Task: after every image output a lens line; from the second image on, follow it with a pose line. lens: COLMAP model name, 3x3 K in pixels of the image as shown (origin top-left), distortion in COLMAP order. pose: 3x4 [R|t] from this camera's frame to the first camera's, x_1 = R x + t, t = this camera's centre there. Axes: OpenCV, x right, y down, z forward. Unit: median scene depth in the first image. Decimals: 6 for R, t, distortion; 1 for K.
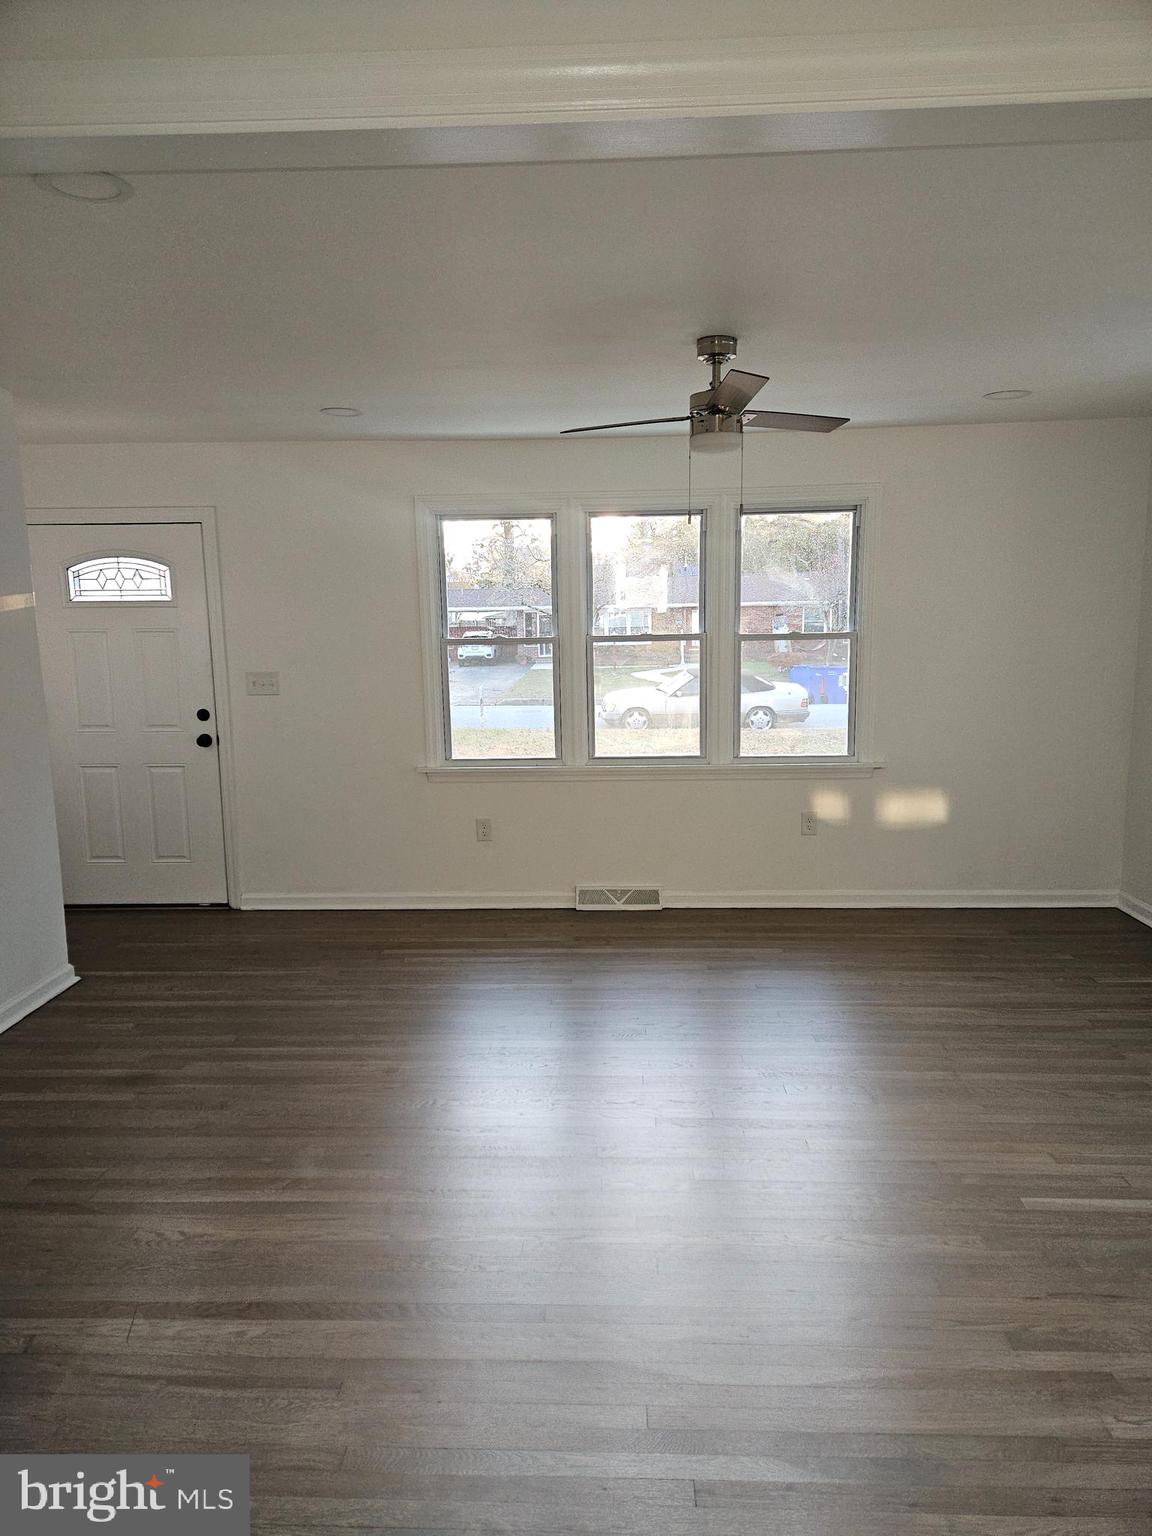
lens RADIAL K [[1030.5, 0, 572.8], [0, 1030.5, 774.1], [0, 0, 1]] dist [0.087525, -0.004910]
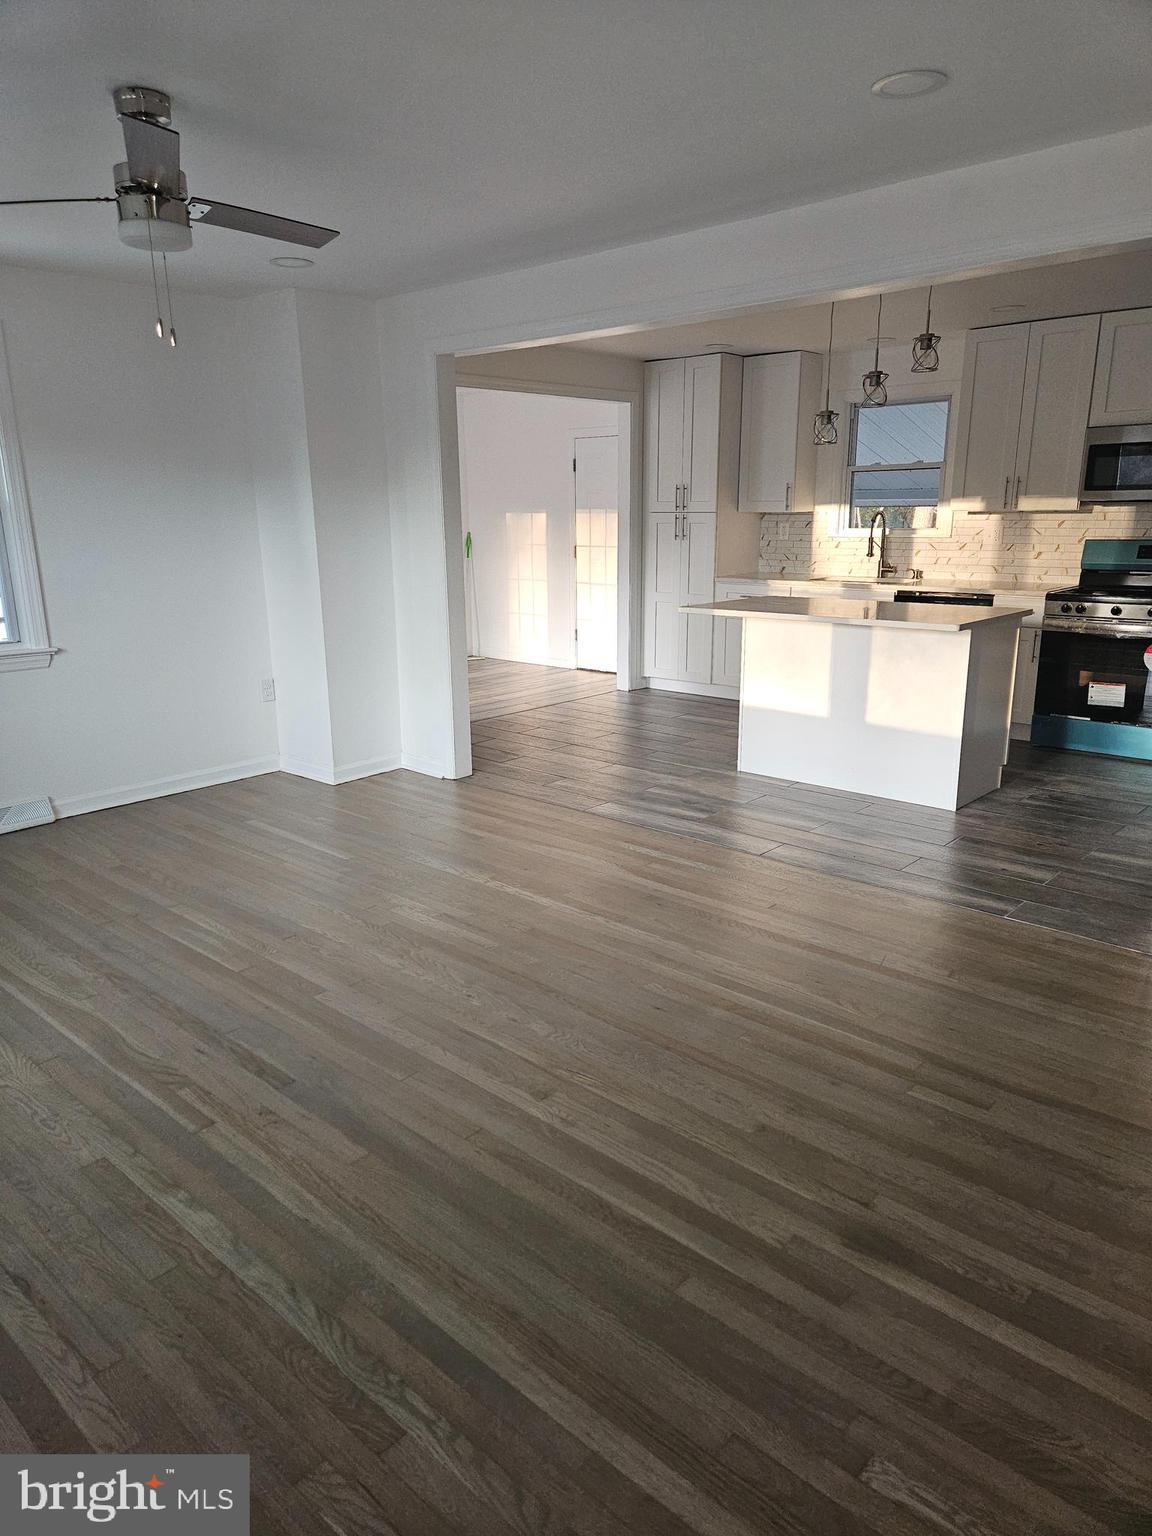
lens RADIAL K [[1030.5, 0, 572.8], [0, 1030.5, 774.1], [0, 0, 1]] dist [0.087525, -0.004910]
pose [[-0.768984, -0.136014, 0.624631, -0.447205], [0.123434, 0.927124, 0.353842, -0.129259], [-0.627238, 0.349199, -0.696155, 1.028627]]
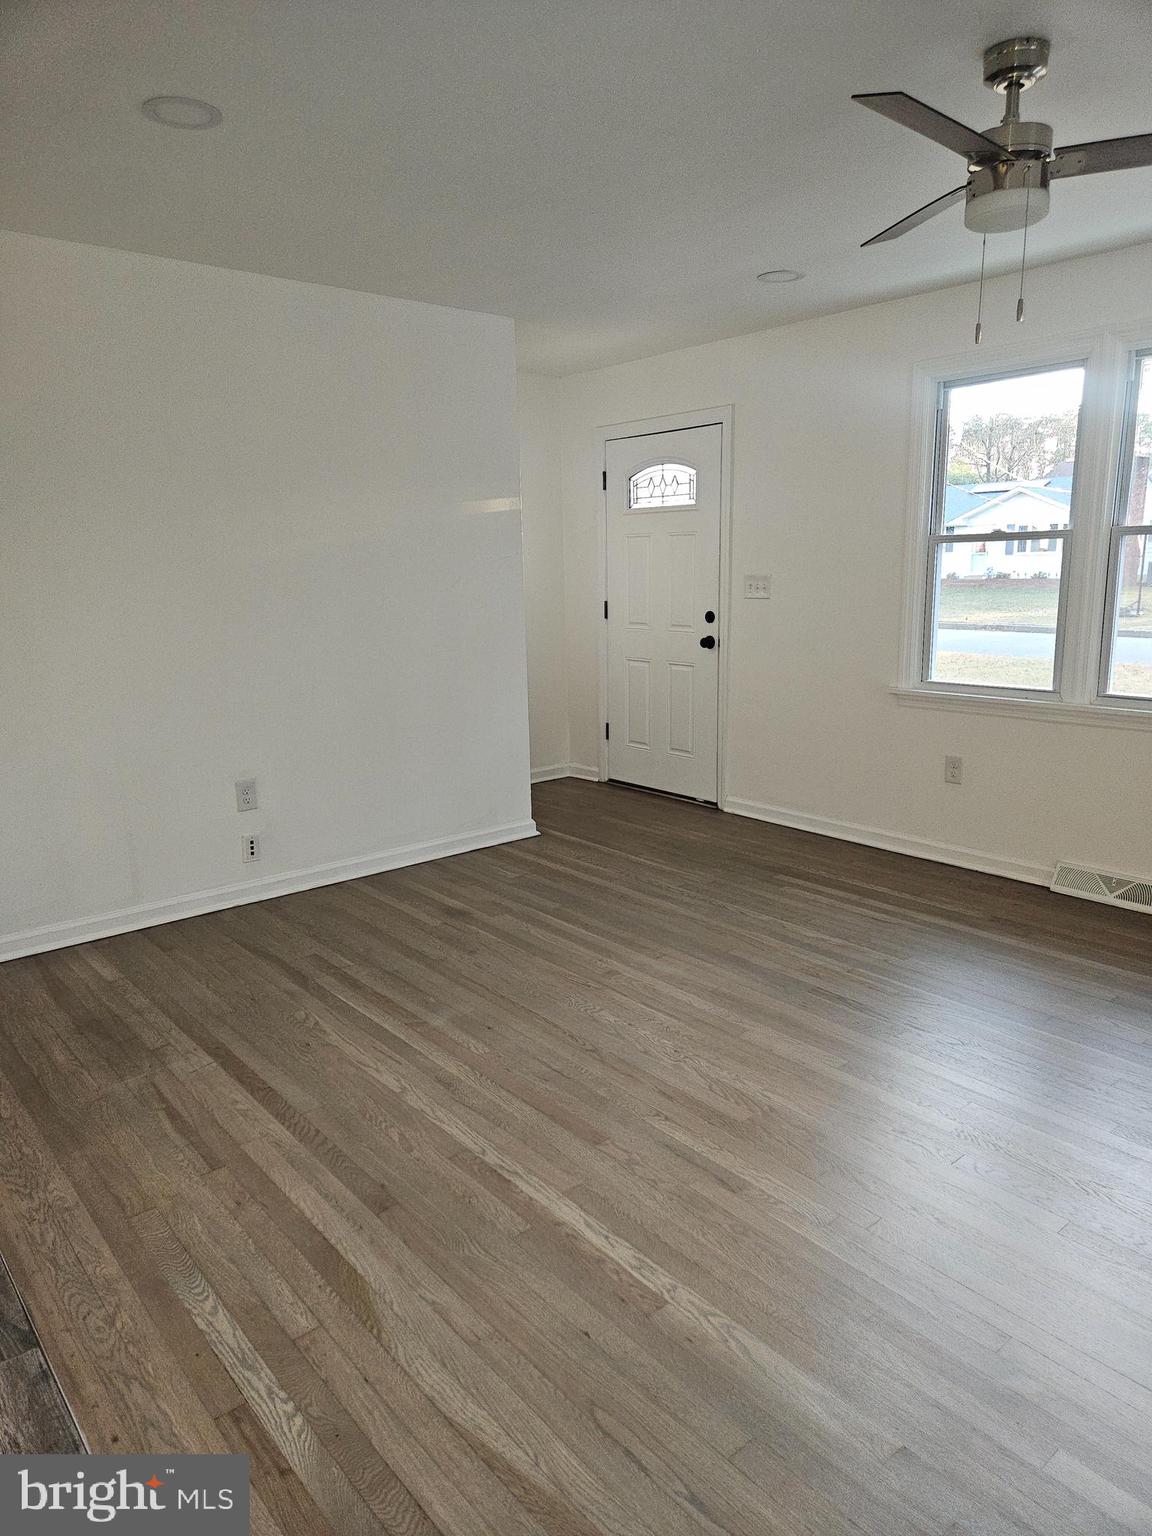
lens RADIAL K [[1030.5, 0, 572.8], [0, 1030.5, 774.1], [0, 0, 1]] dist [0.087525, -0.004910]
pose [[0.677535, 0.156550, -0.718636, 0.342873], [-0.108362, 0.987669, 0.112993, -0.004571], [0.727464, 0.001316, 0.686144, 0.221269]]
